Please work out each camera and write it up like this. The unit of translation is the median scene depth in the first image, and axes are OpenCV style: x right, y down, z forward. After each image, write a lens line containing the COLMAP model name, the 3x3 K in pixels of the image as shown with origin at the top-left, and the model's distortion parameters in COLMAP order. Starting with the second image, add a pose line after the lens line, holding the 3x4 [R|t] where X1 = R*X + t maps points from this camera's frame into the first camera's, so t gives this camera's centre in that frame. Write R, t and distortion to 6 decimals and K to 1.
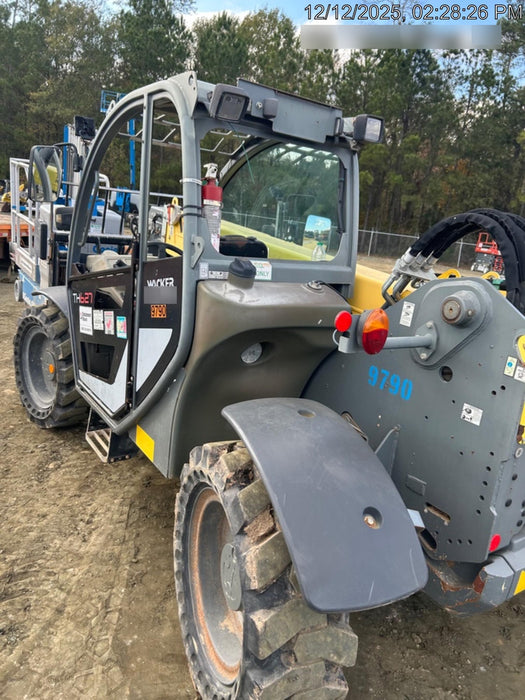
lens RADIAL K [[529.5, 0, 258.0], [0, 529.5, 351.9], [0, 0, 1]] dist [0.024257, -0.032831]
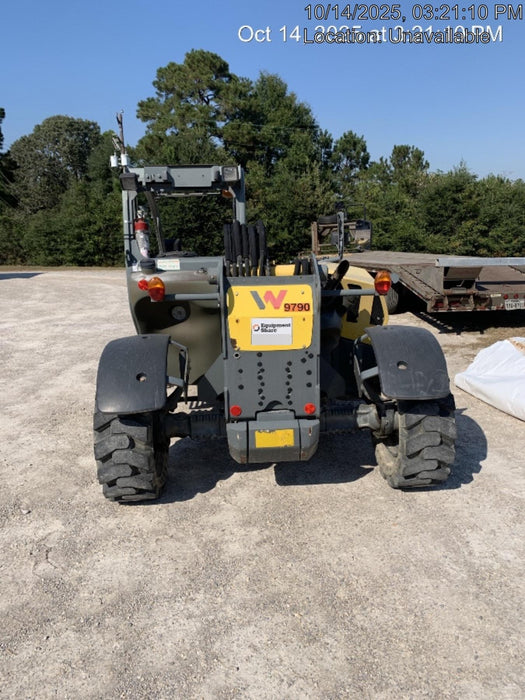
lens RADIAL K [[529.5, 0, 264.8], [0, 529.5, 347.7], [0, 0, 1]] dist [0.024257, -0.032831]
pose [[0.844766, -0.011872, -0.535004, 1.197899], [-0.008069, 0.999358, -0.034917, 0.180861], [0.535075, 0.033814, 0.844127, -0.321188]]
